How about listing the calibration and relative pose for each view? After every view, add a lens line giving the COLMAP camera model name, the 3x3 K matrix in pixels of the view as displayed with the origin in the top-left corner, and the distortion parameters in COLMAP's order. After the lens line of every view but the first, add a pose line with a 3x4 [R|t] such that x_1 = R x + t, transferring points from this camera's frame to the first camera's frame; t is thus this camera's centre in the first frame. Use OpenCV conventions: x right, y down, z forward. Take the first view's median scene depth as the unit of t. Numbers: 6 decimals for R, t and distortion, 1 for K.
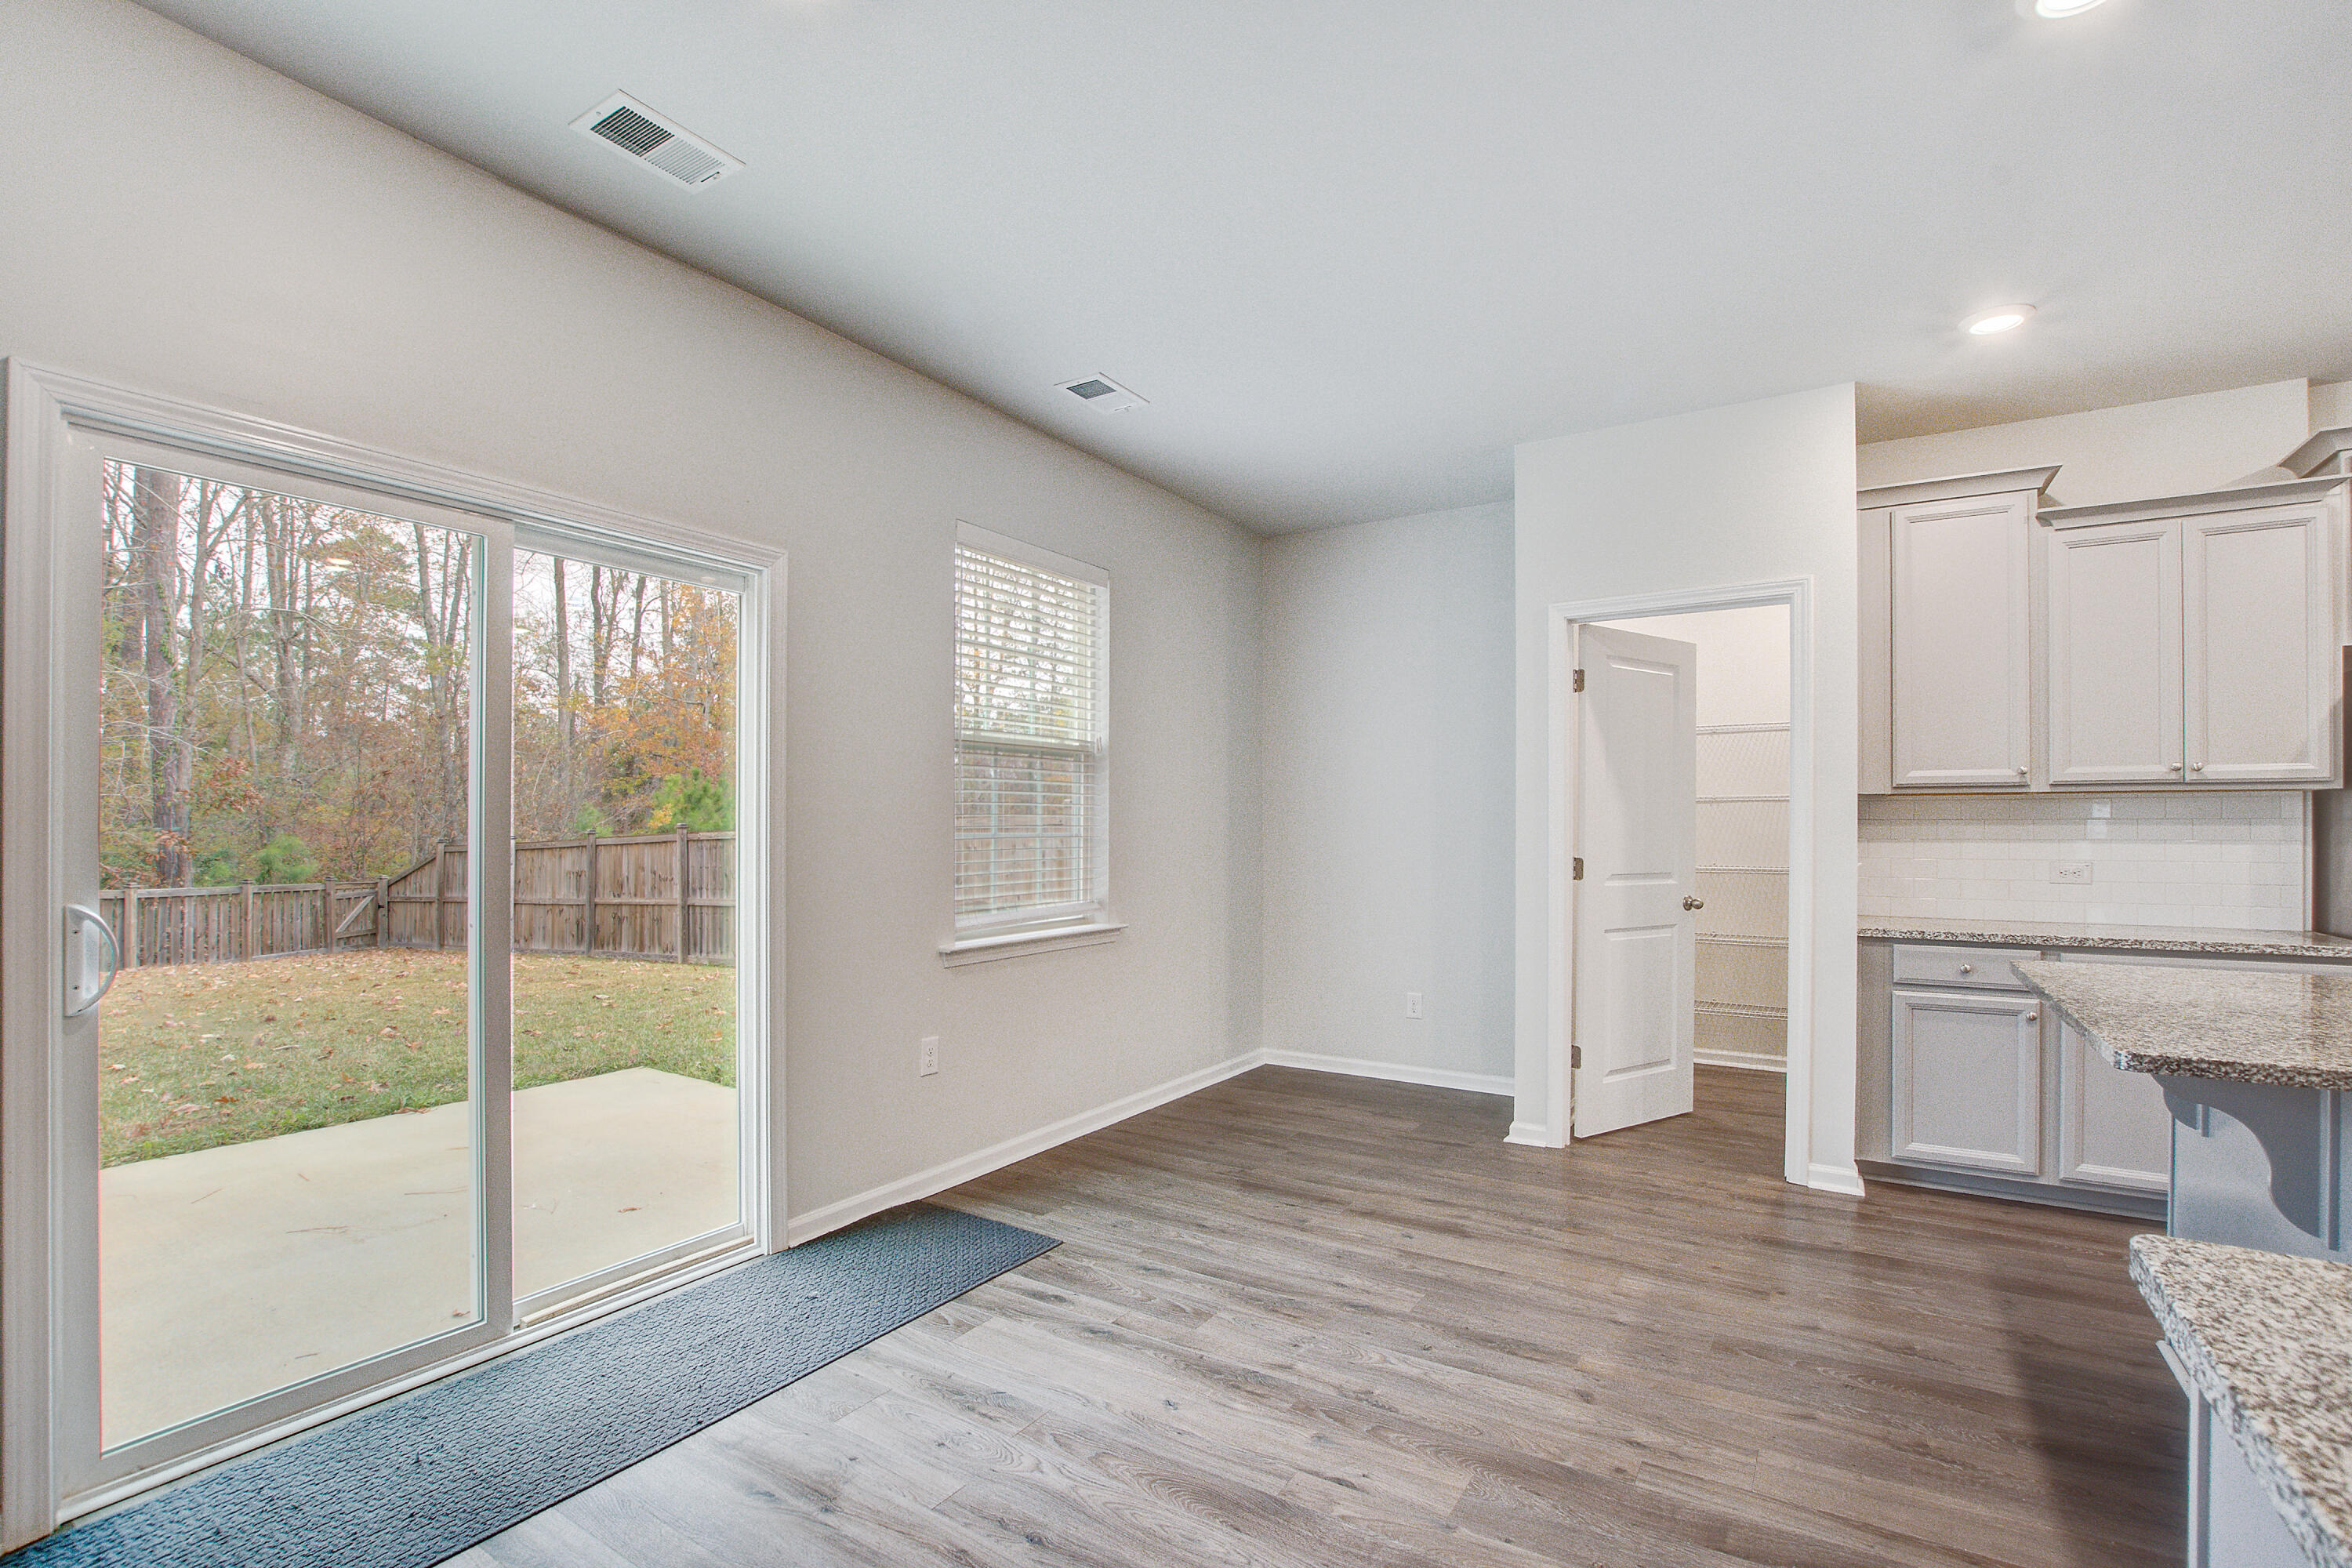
lens RADIAL K [[1108.8, 0, 1174.5], [0, 1108.8, 831.3], [0, 0, 1]] dist [-0.001512, -0.000122]
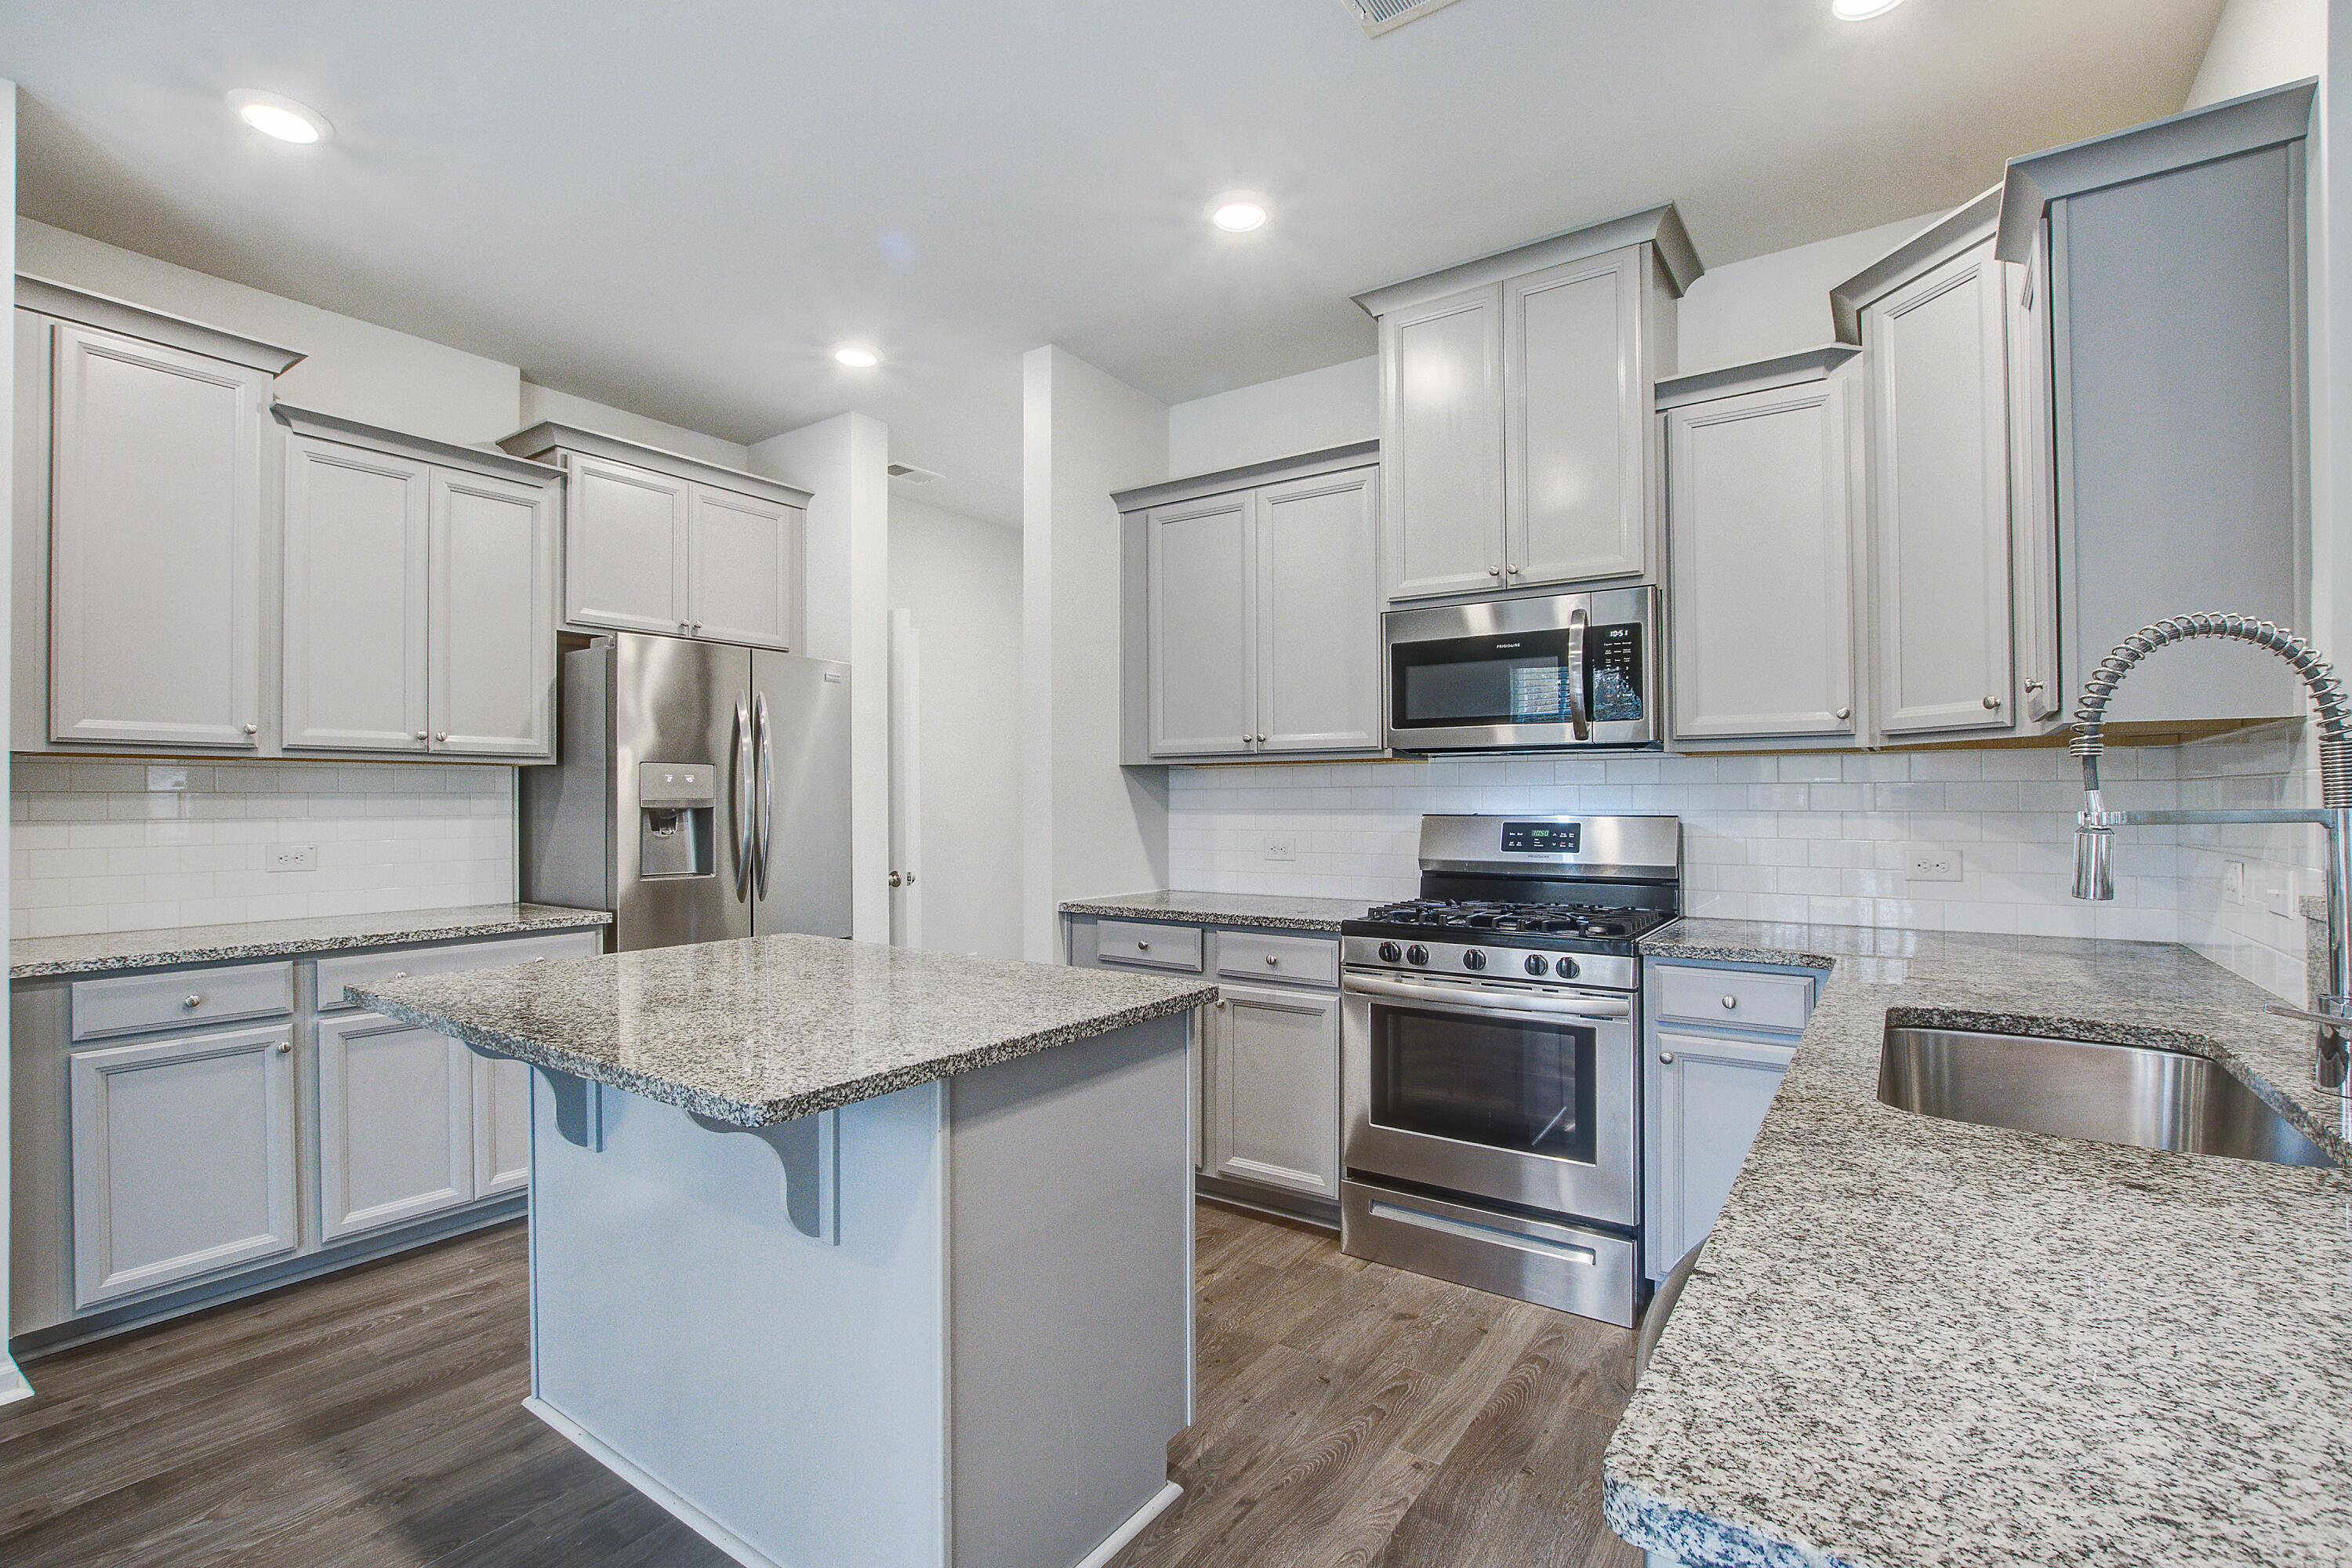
lens RADIAL K [[1058.1, 0, 1179.0], [0, 1058.1, 792.1], [0, 0, 1]] dist [-0.032420, 0.006522]
pose [[0.046242, 0.005754, 0.998914, 0.078399], [0.006199, 0.999963, -0.006047, -0.002535], [-0.998911, 0.006472, 0.046204, 0.334528]]
